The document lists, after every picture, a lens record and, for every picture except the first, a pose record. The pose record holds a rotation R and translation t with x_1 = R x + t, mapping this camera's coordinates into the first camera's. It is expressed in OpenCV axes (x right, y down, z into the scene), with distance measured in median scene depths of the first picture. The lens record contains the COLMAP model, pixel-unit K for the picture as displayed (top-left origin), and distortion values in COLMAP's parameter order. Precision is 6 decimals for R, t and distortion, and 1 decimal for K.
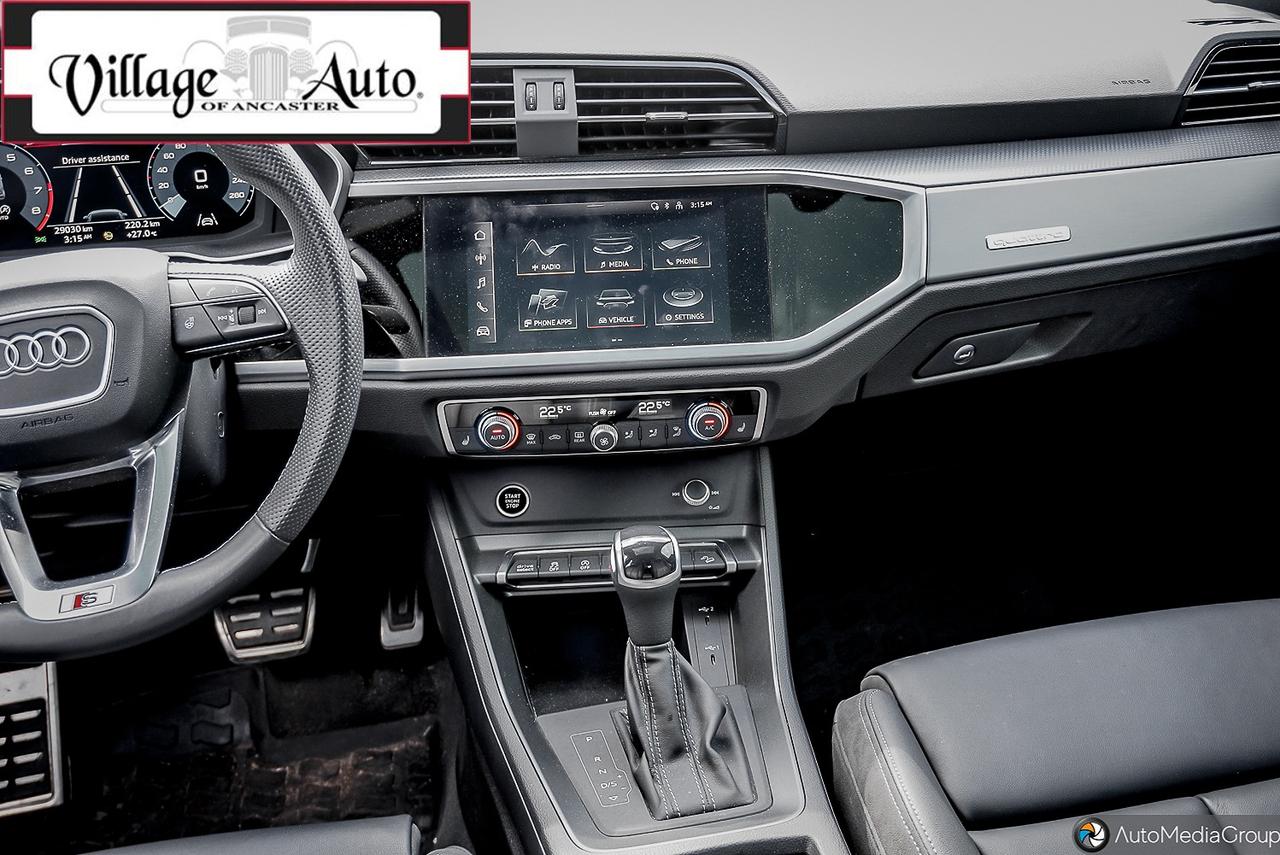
lens RADIAL K [[1346.0, 0, 639.6], [0, 1346.0, 415.7], [0, 0, 1]] dist [-0.024304, 0.000000]
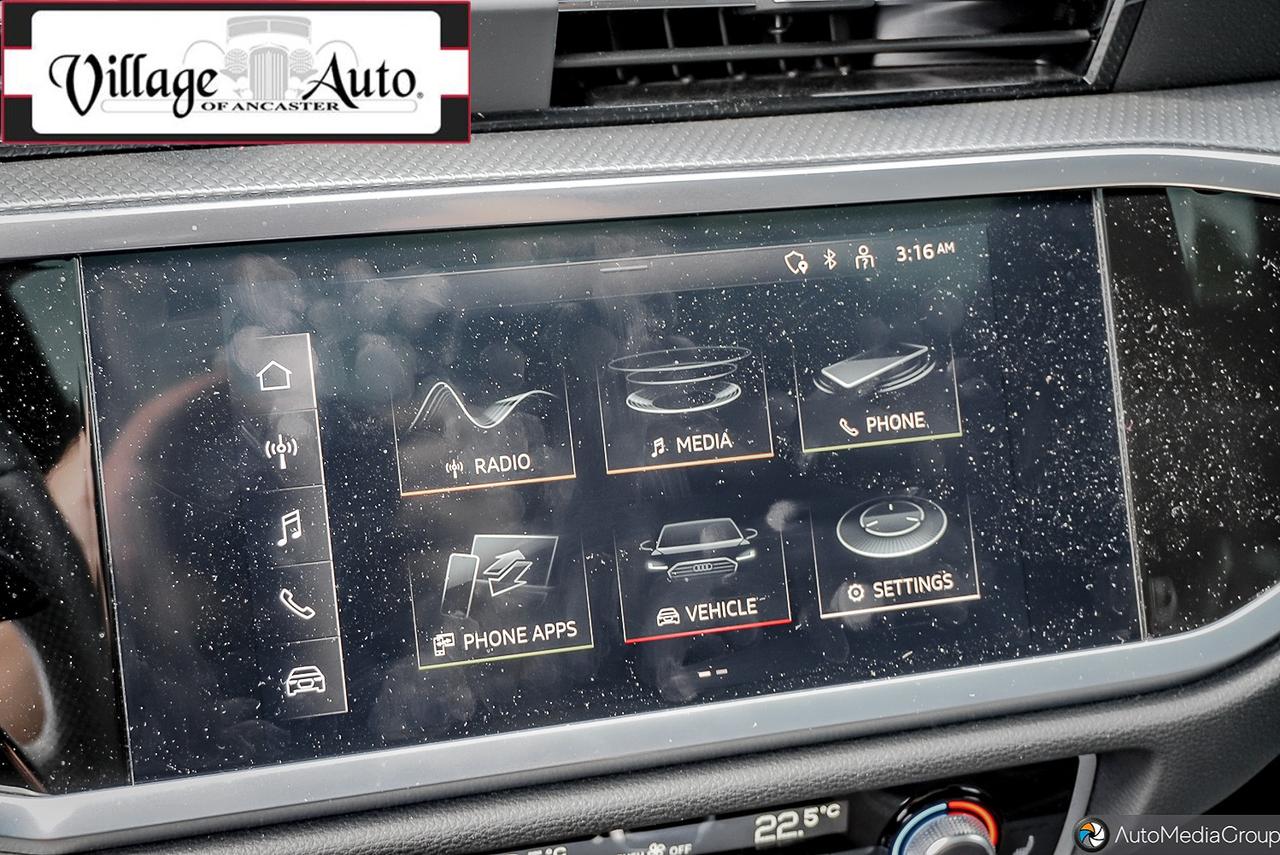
lens RADIAL K [[1643.5, 0, 639.4], [0, 1643.5, 423.4], [0, 0, 1]] dist [0.006324, 0.000000]
pose [[0.981226, -0.055869, 0.184593, -0.106150], [0.042808, 0.996339, 0.073999, -0.147927], [-0.188051, -0.064707, 0.980025, 0.600982]]
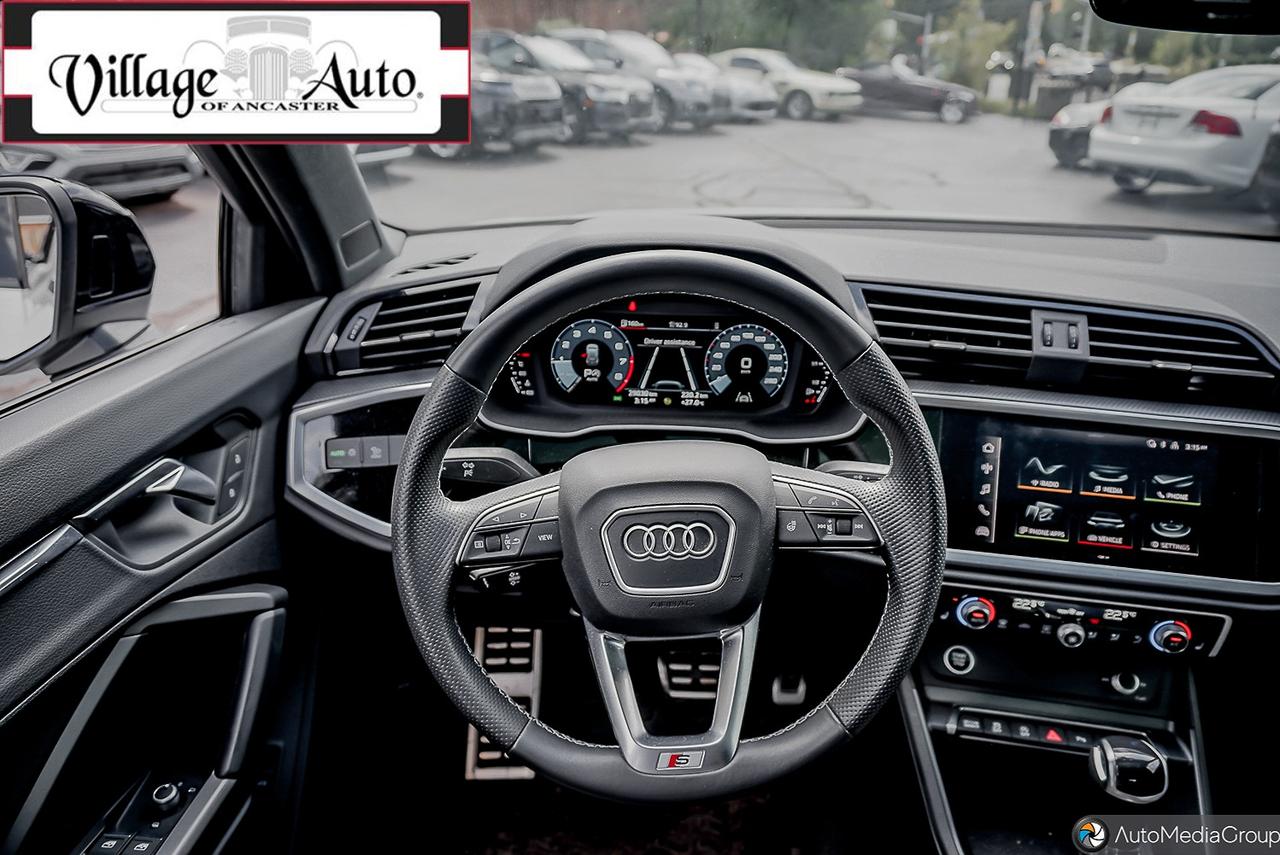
lens RADIAL K [[847.5, 0, 634.1], [0, 847.5, 426.5], [0, 0, 1]] dist [-0.034374, 0.009349]
pose [[0.967135, 0.134334, -0.215879, -0.260517], [-0.138880, 0.990291, -0.005955, -0.105260], [0.212984, 0.035741, 0.976402, 0.218563]]
